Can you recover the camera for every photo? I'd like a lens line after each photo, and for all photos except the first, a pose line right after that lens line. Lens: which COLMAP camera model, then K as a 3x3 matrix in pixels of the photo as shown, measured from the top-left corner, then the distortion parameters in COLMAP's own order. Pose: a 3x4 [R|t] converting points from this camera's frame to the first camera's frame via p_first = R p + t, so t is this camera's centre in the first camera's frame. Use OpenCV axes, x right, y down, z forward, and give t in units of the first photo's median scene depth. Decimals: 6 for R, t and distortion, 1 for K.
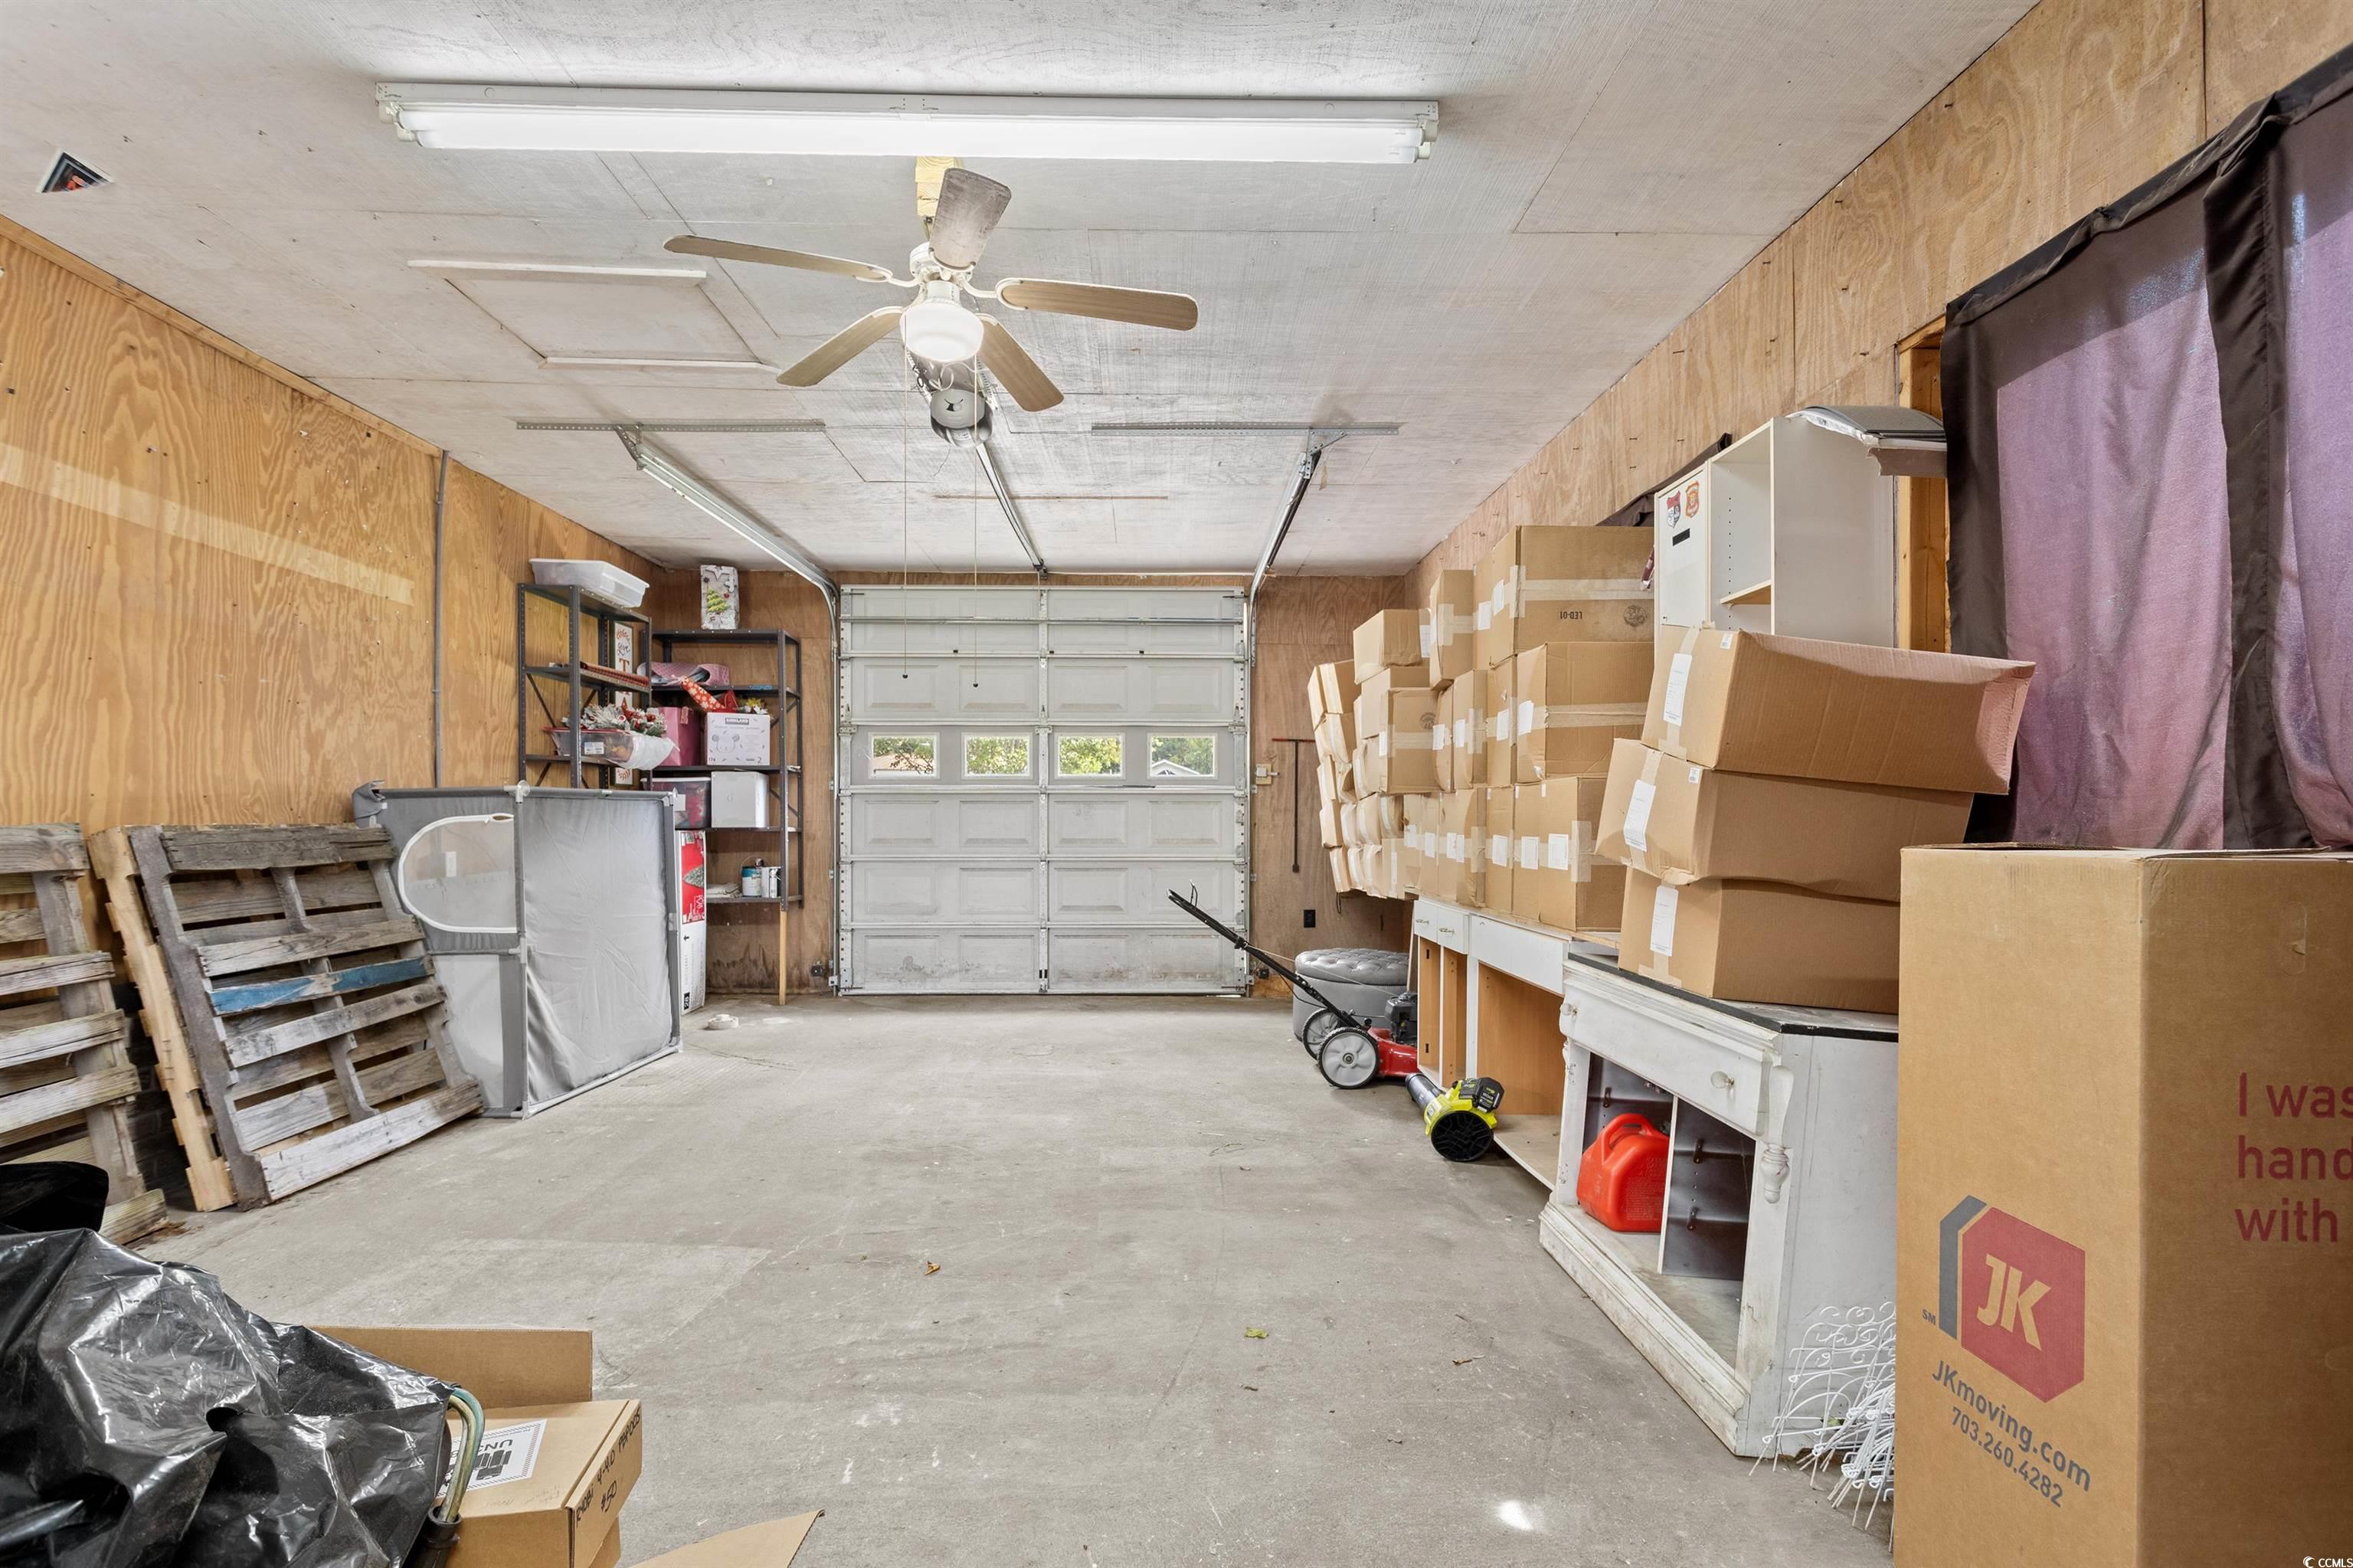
lens RADIAL K [[1134.0, 0, 1173.4], [0, 1134.0, 808.8], [0, 0, 1]] dist [-0.004170, 0.002306]
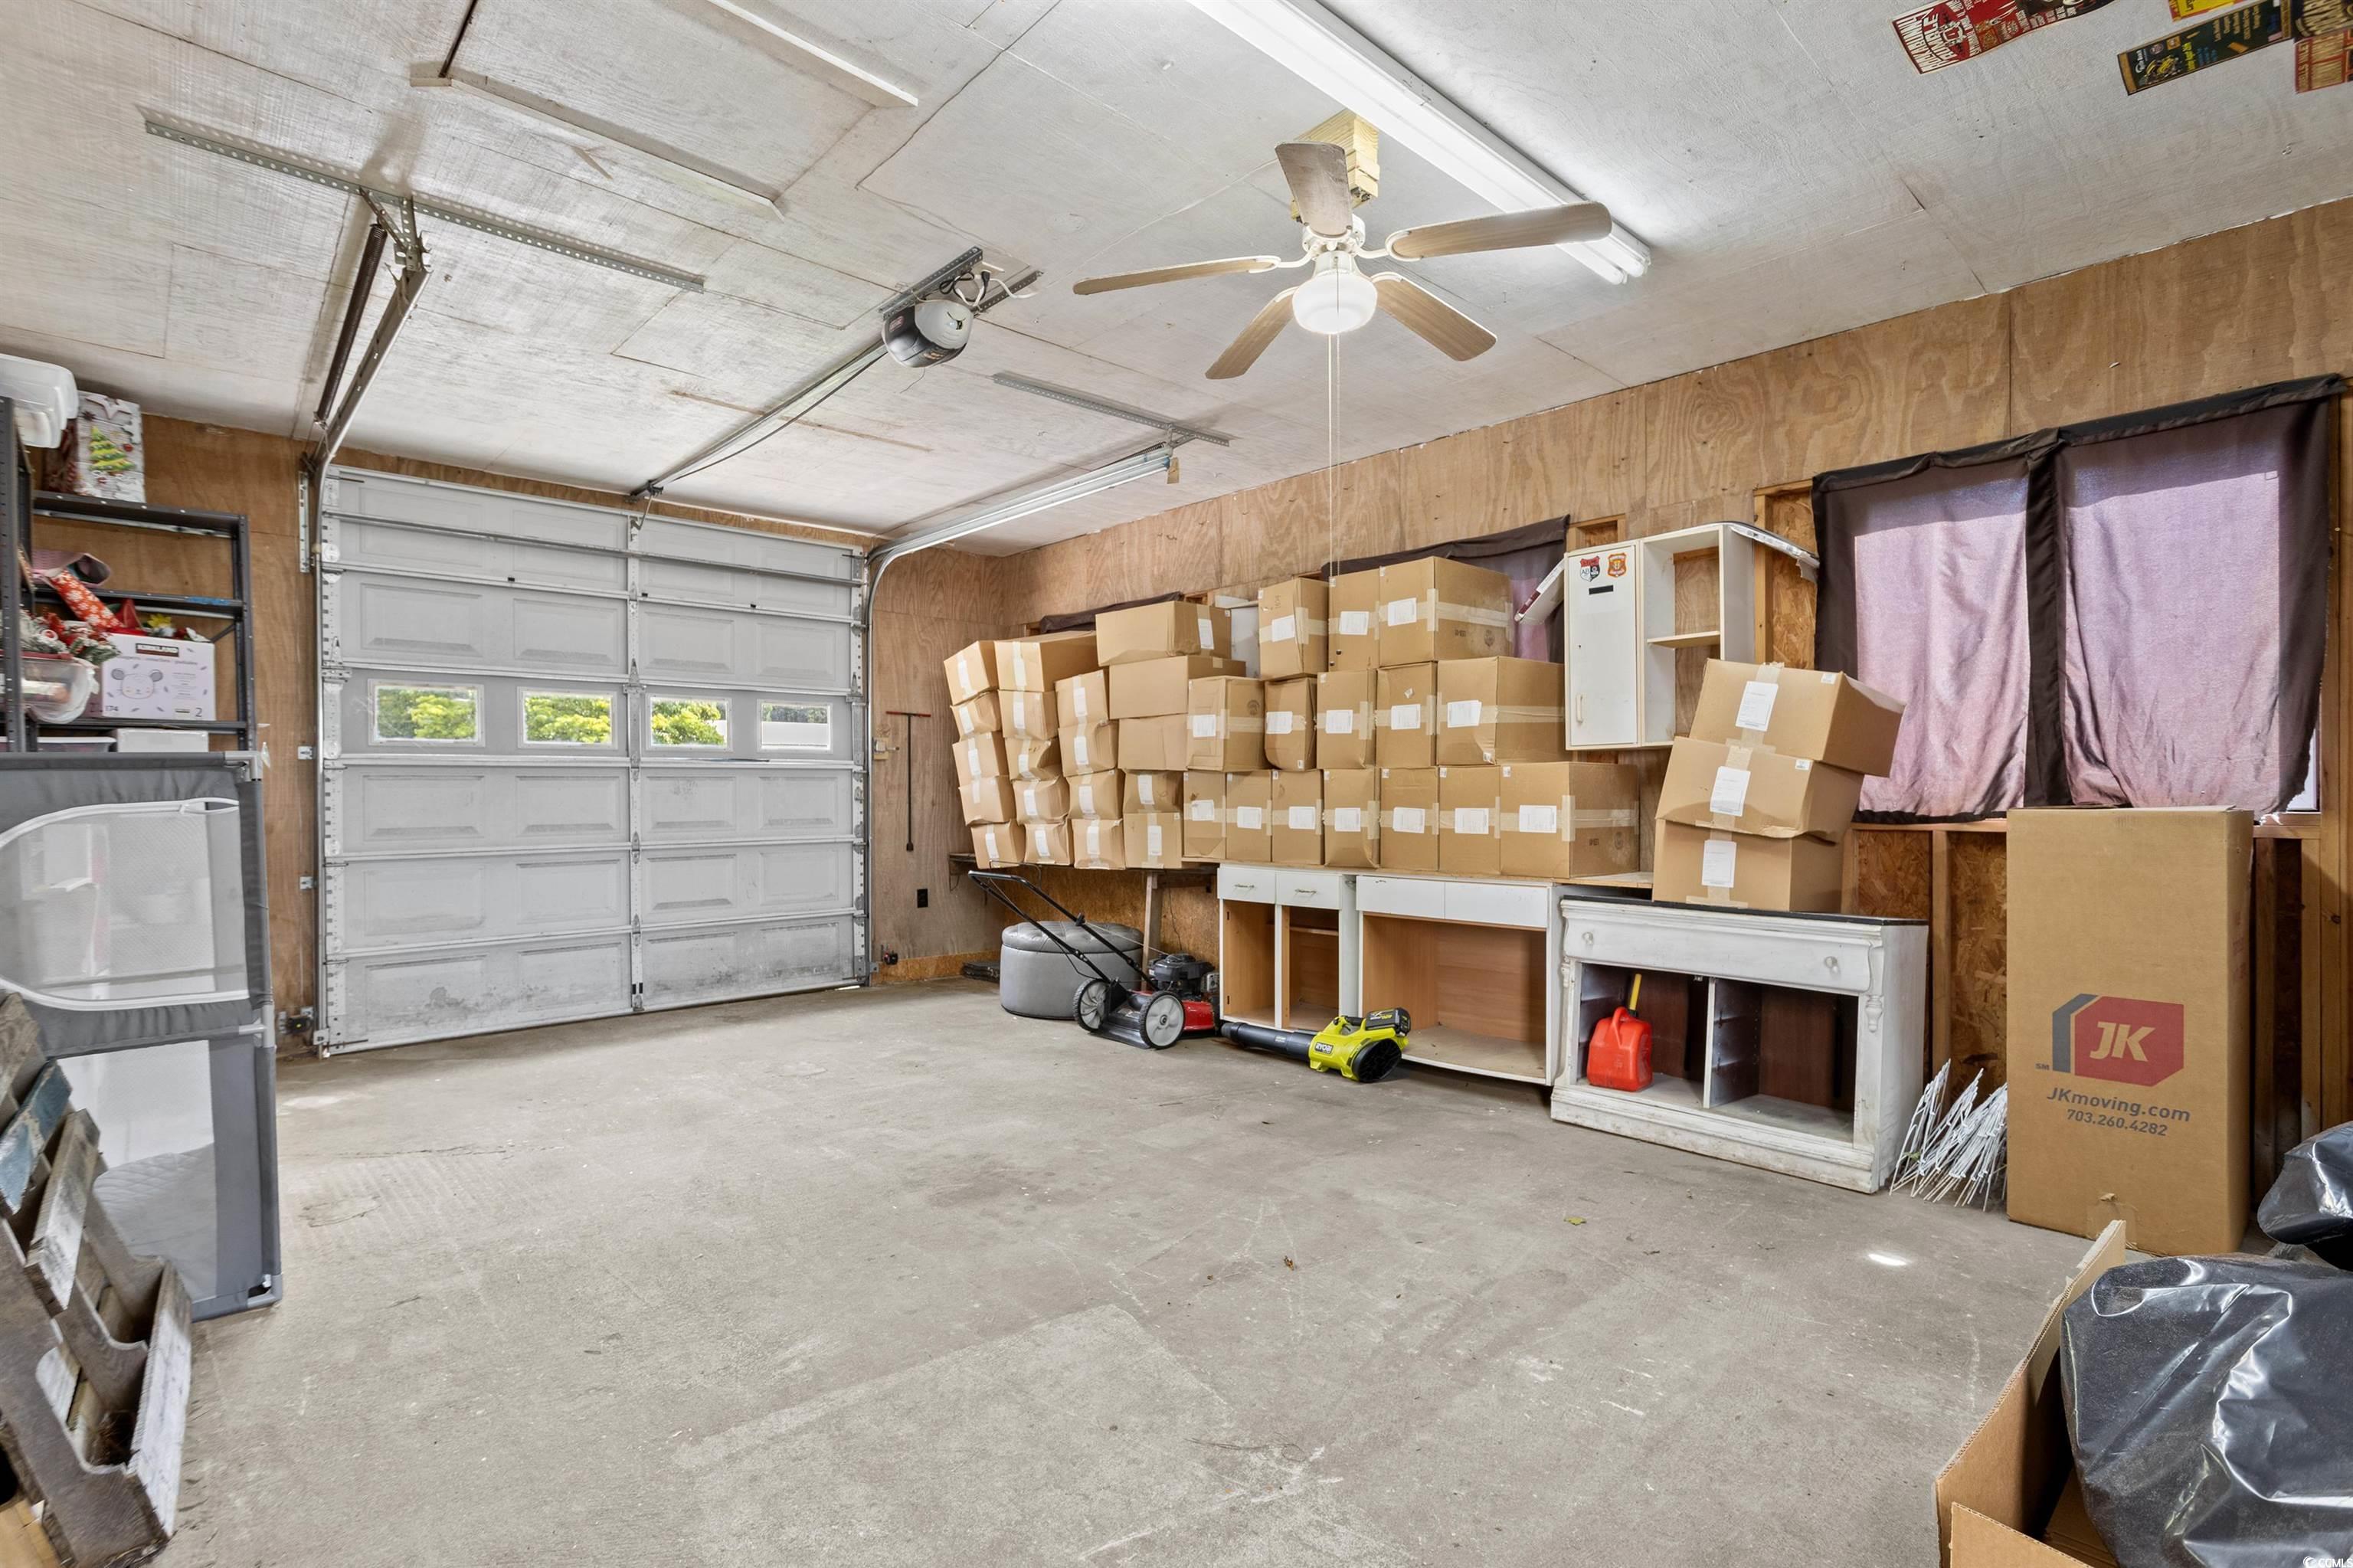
lens RADIAL K [[1128.5, 0, 1173.7], [0, 1128.5, 789.5], [0, 0, 1]] dist [-0.002738, 0.002672]
pose [[0.740178, -0.004339, 0.672397, -0.647174], [0.000753, 0.999984, 0.005625, -0.002870], [-0.672410, -0.003657, 0.740170, 0.245706]]
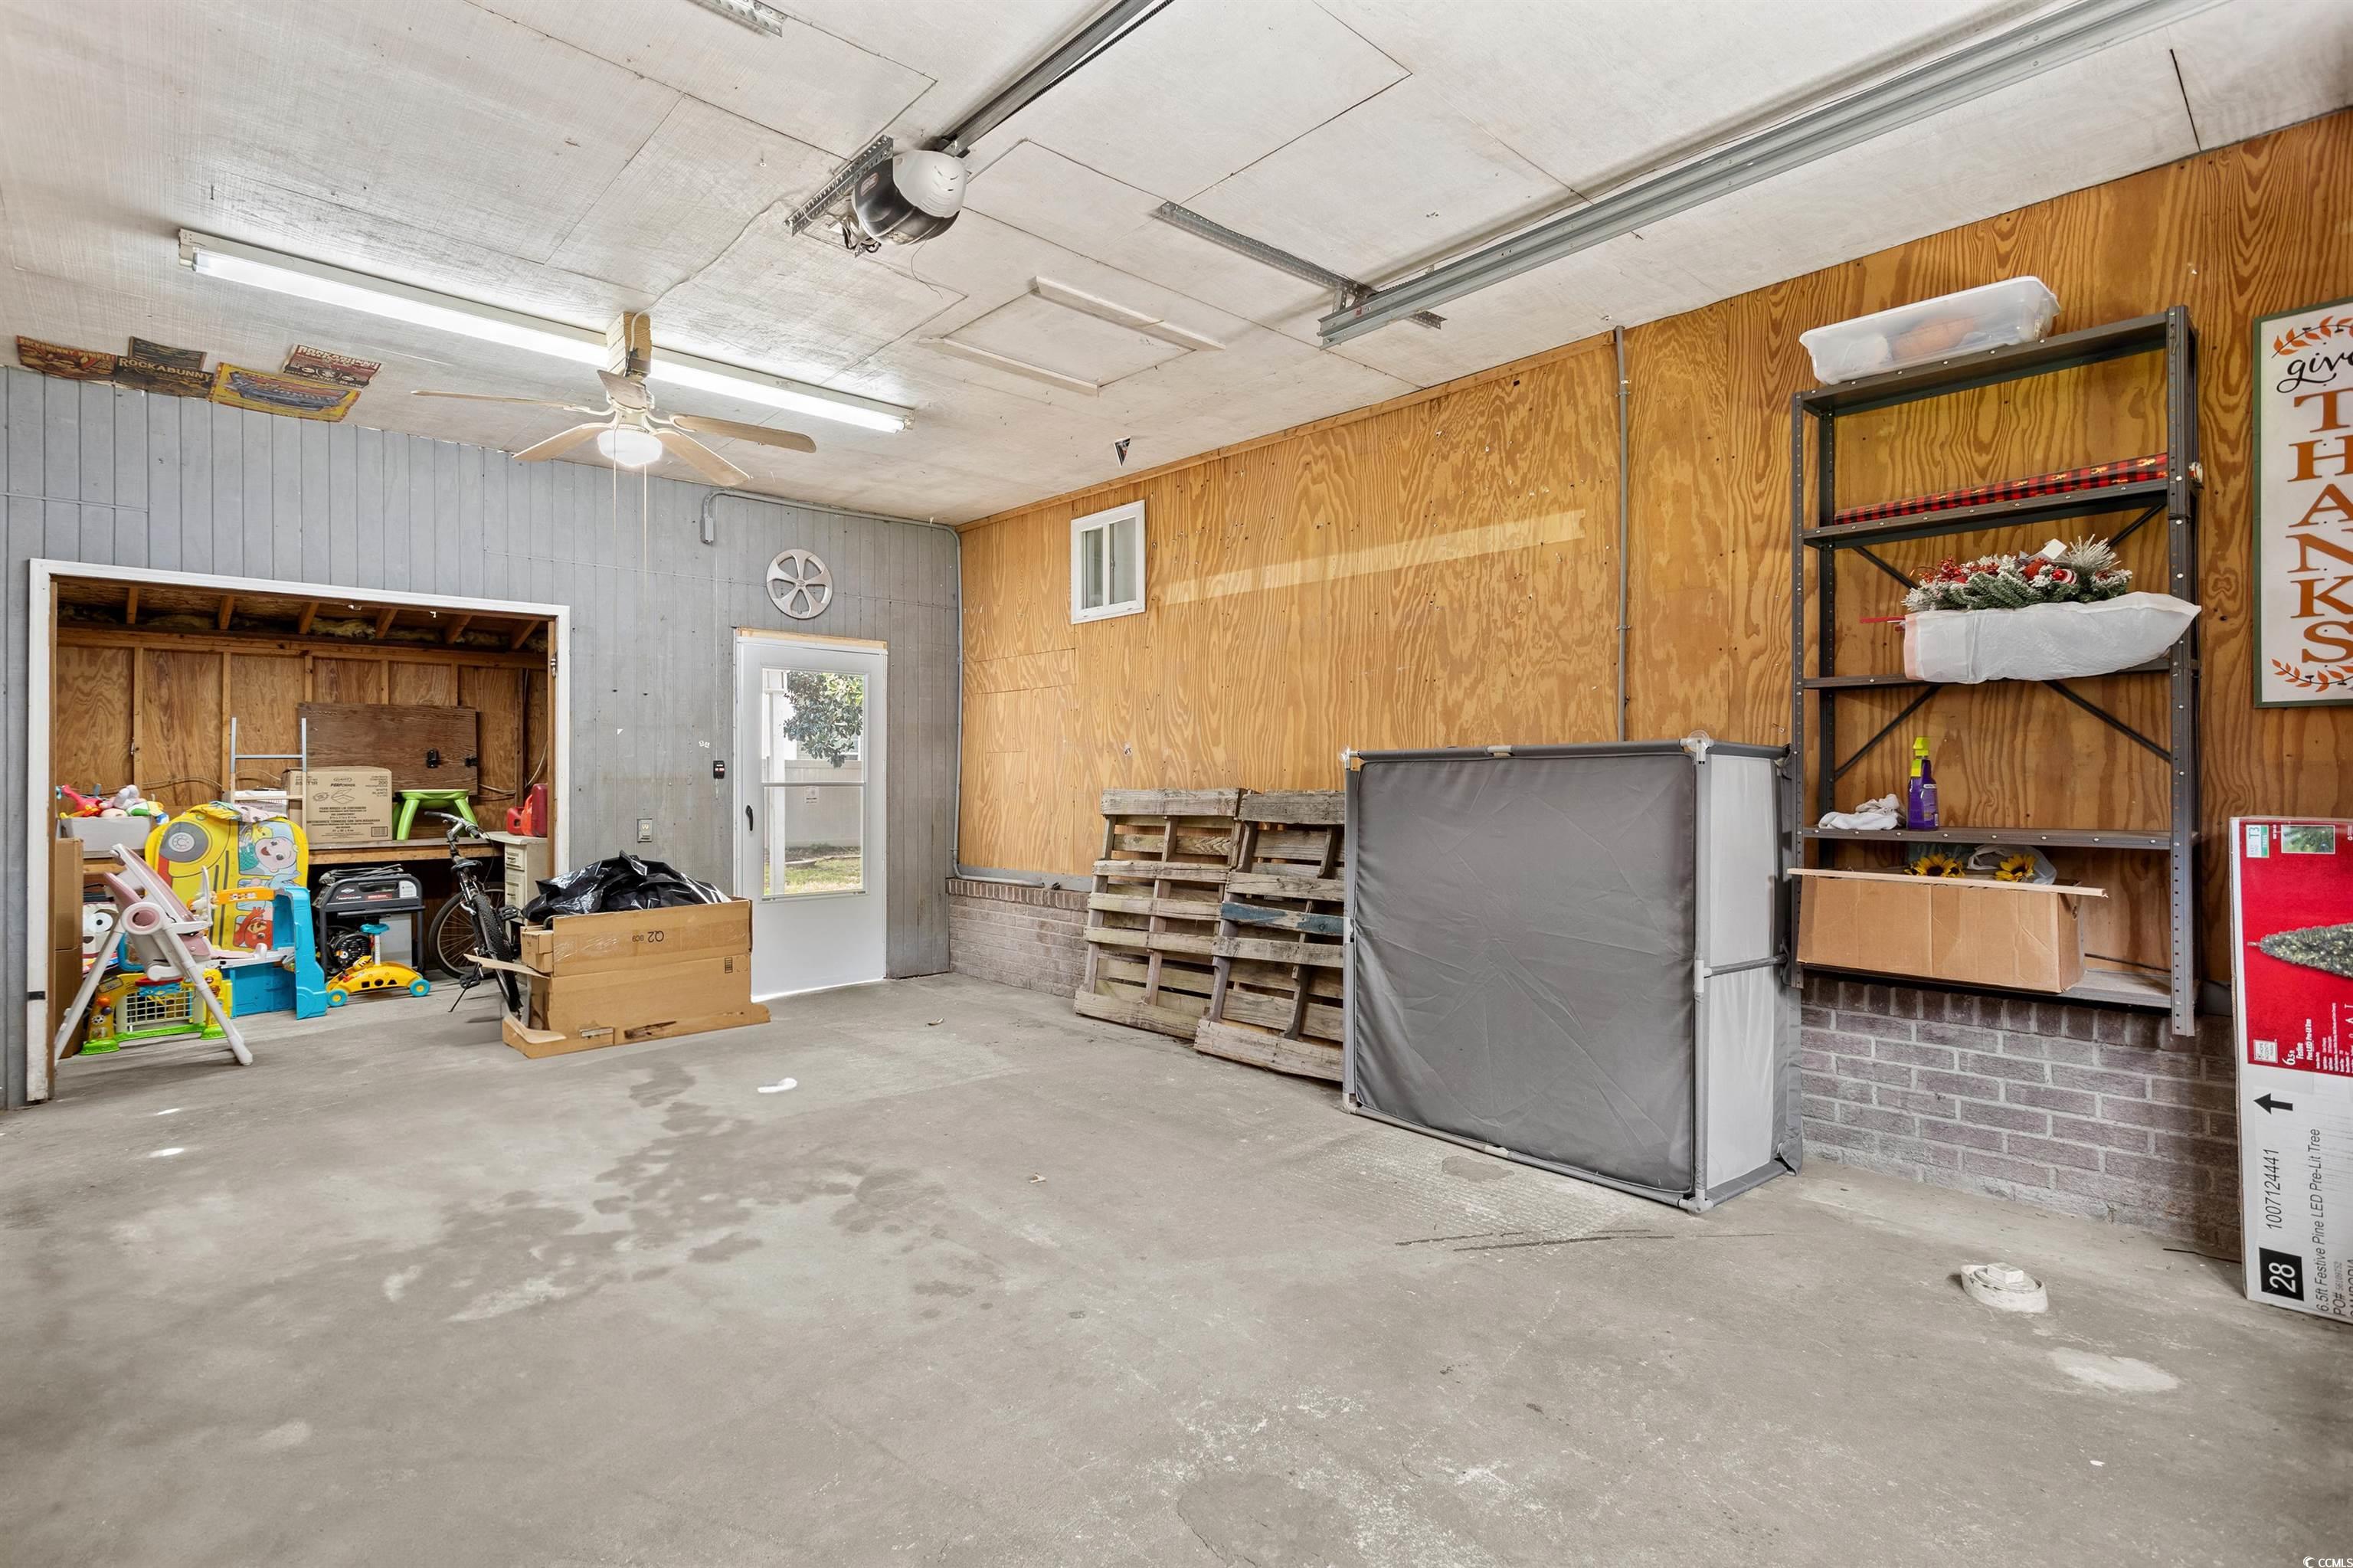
lens RADIAL K [[1134.0, 0, 1182.1], [0, 1134.0, 777.1], [0, 0, 1]] dist [-0.004170, 0.002306]
pose [[-0.749776, -0.002894, -0.661686, 0.141317], [0.006902, 0.999902, -0.012193, 0.012121], [0.661656, -0.013709, -0.749682, 1.647609]]
